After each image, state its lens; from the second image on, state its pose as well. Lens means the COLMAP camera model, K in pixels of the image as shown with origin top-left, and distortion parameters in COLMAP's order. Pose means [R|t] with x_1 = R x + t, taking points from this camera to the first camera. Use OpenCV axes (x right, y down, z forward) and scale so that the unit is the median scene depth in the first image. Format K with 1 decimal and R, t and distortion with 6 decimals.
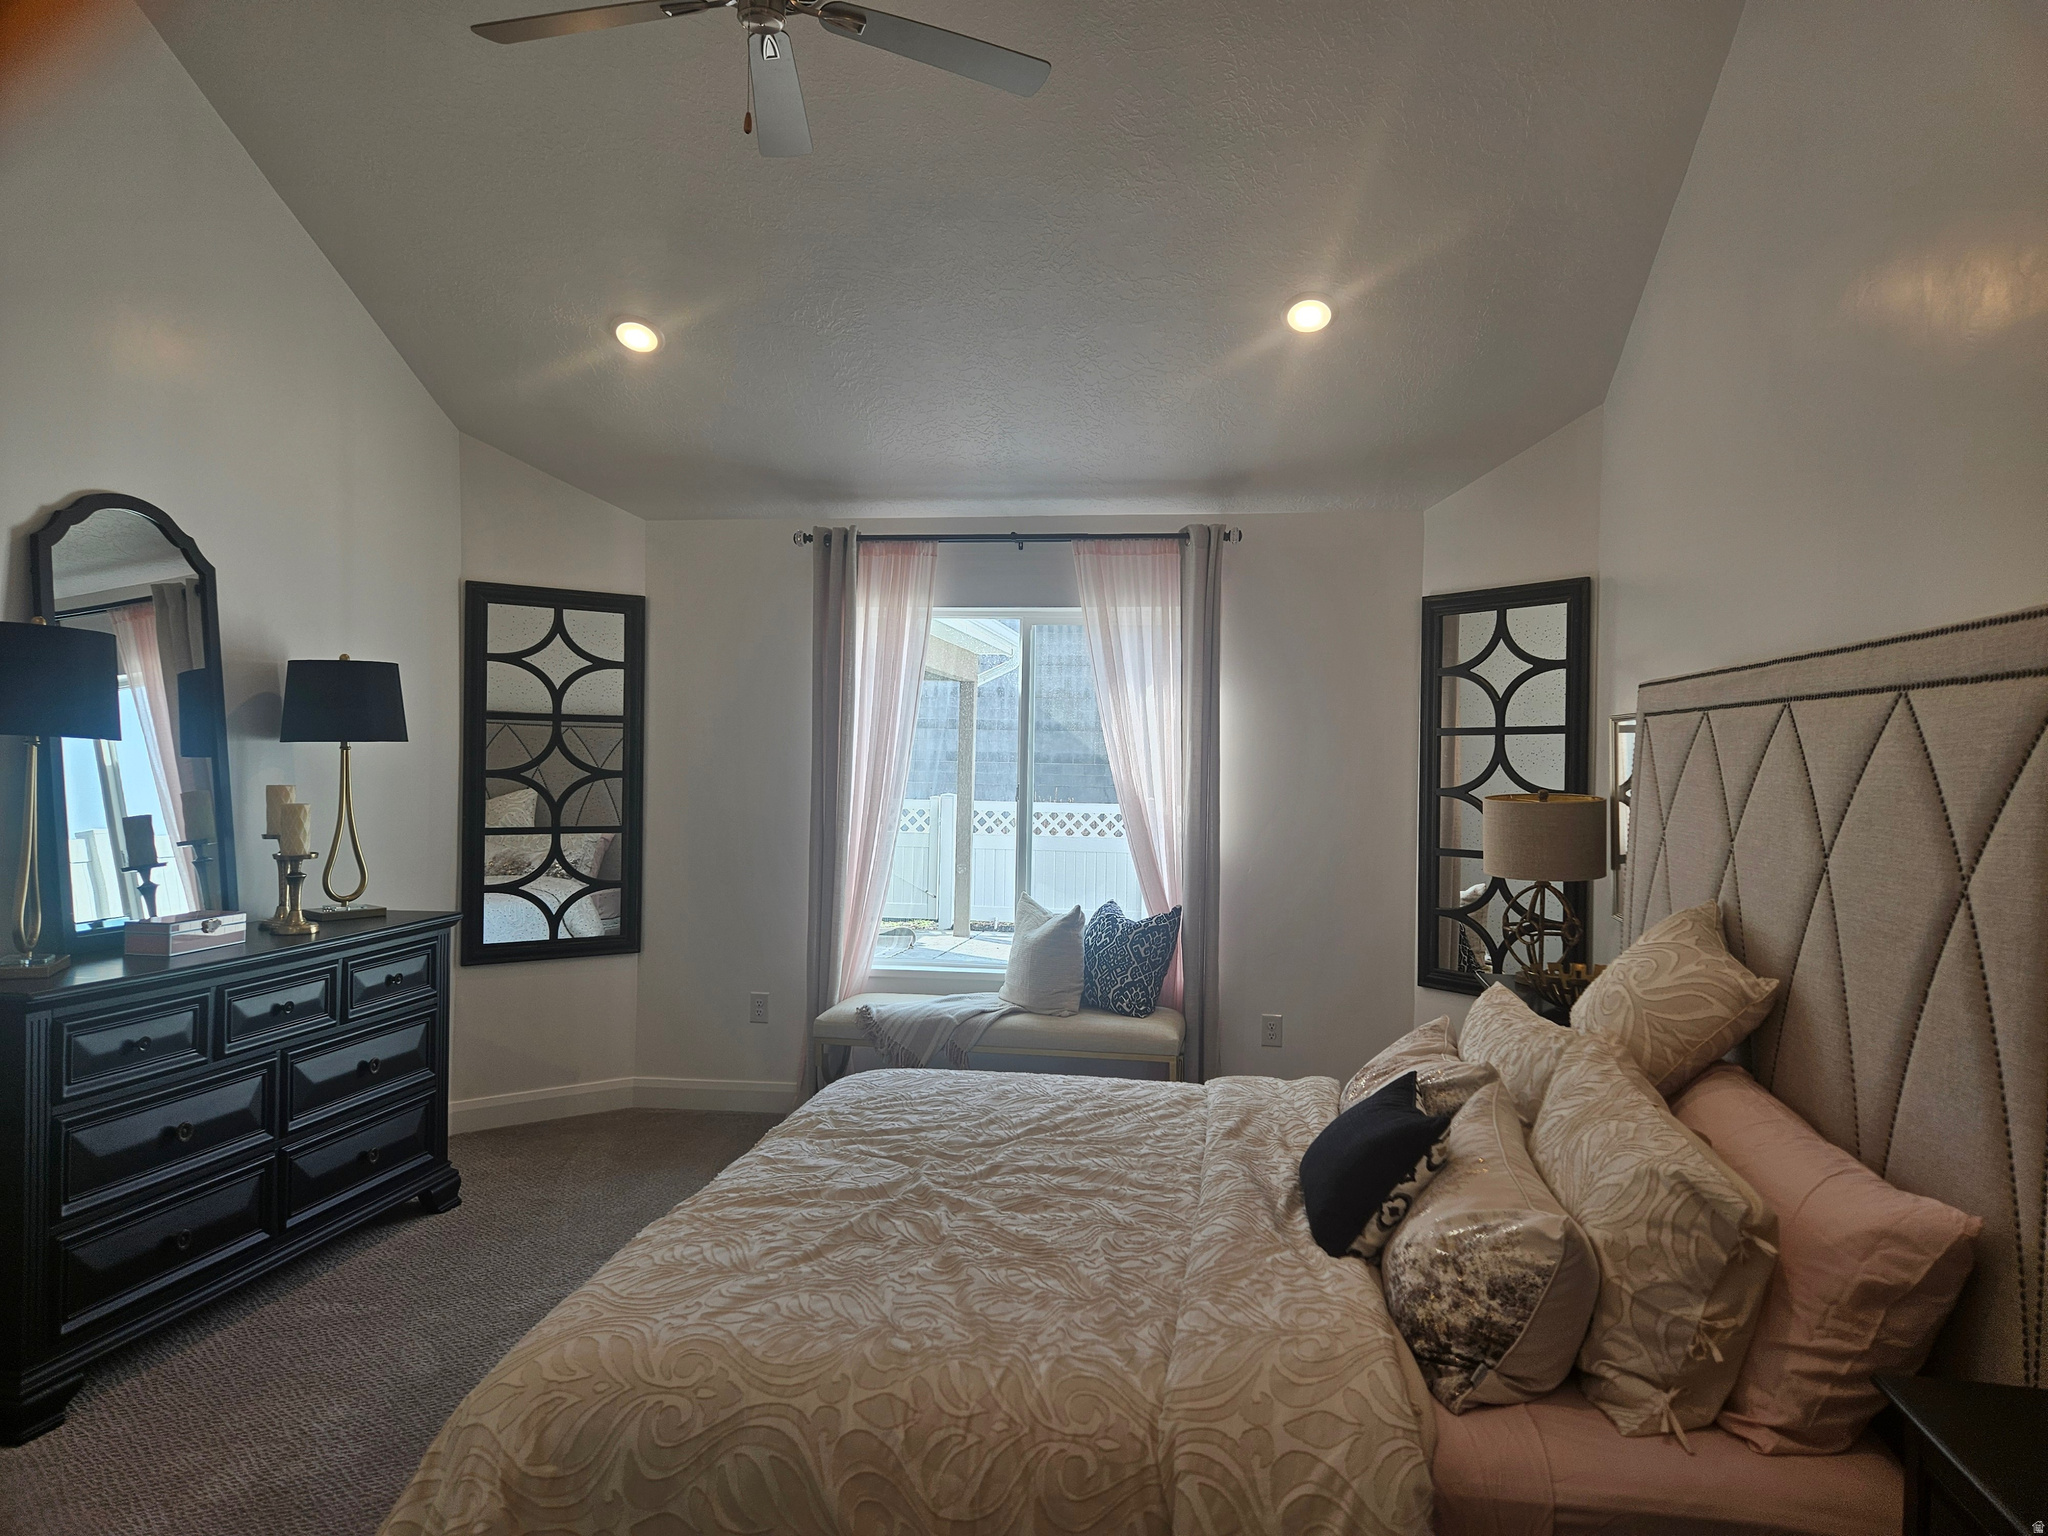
lens RADIAL K [[1376.2, 0, 1022.1], [0, 1376.2, 772.7], [0, 0, 1]] dist [0.052028, -0.000177]
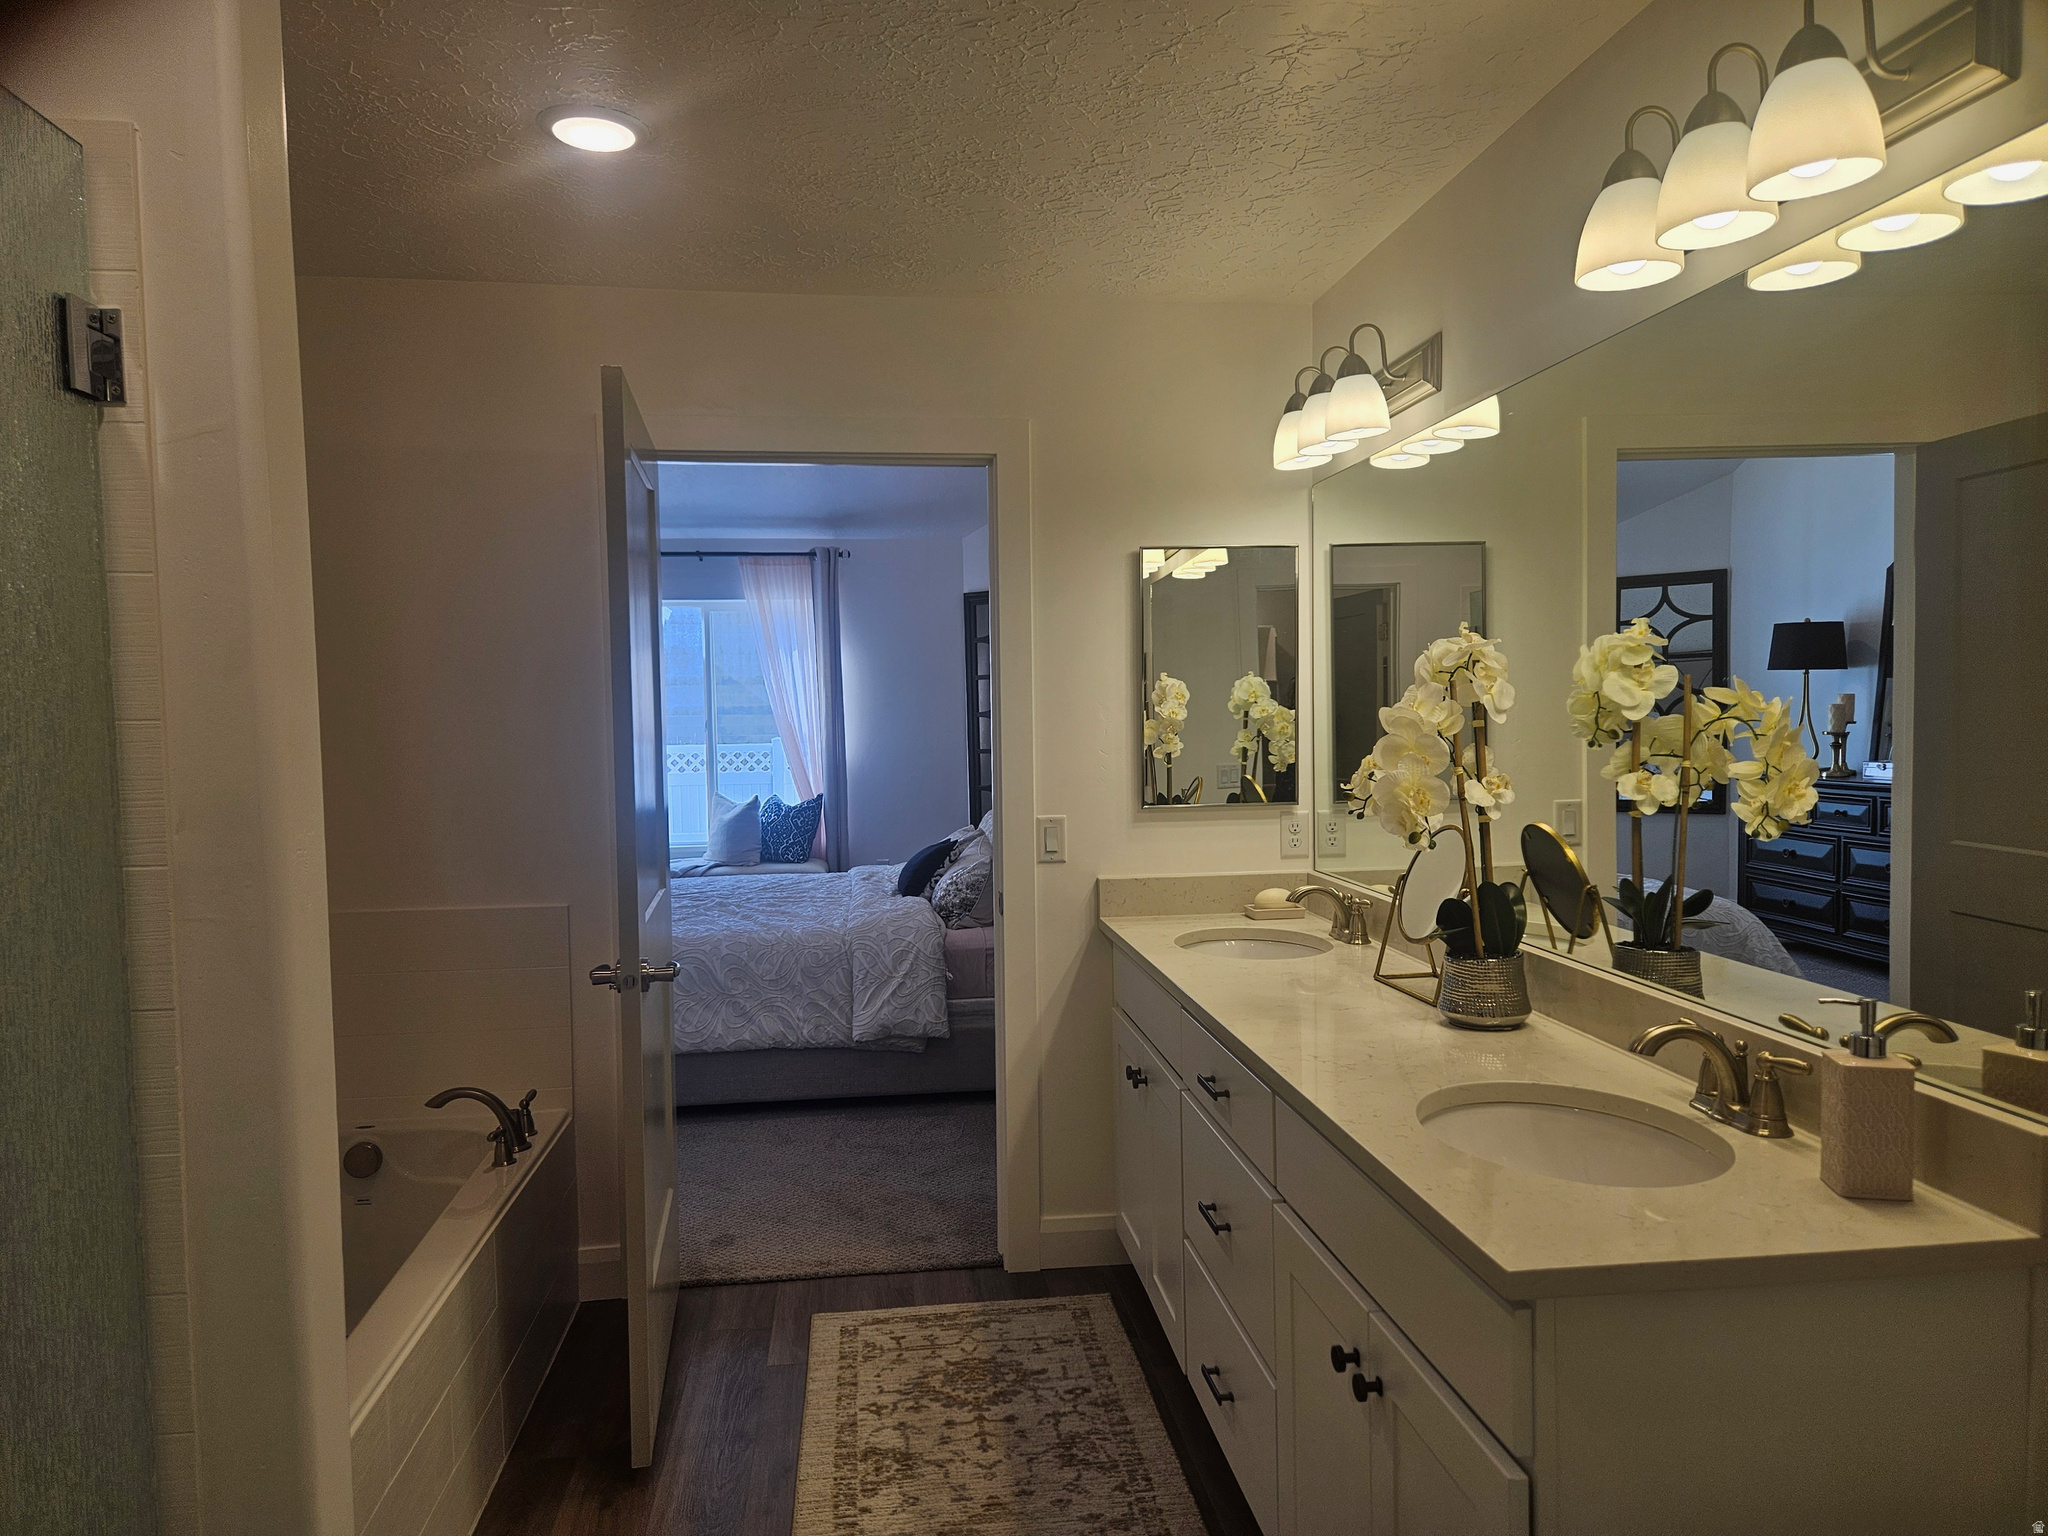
lens RADIAL K [[1376.2, 0, 1027.5], [0, 1376.2, 773.6], [0, 0, 1]] dist [0.052028, -0.000177]
pose [[0.957523, -0.048405, 0.284266, -0.104783], [0.038308, 0.998426, 0.040973, 0.019522], [-0.285802, -0.028343, 0.957870, -0.559906]]
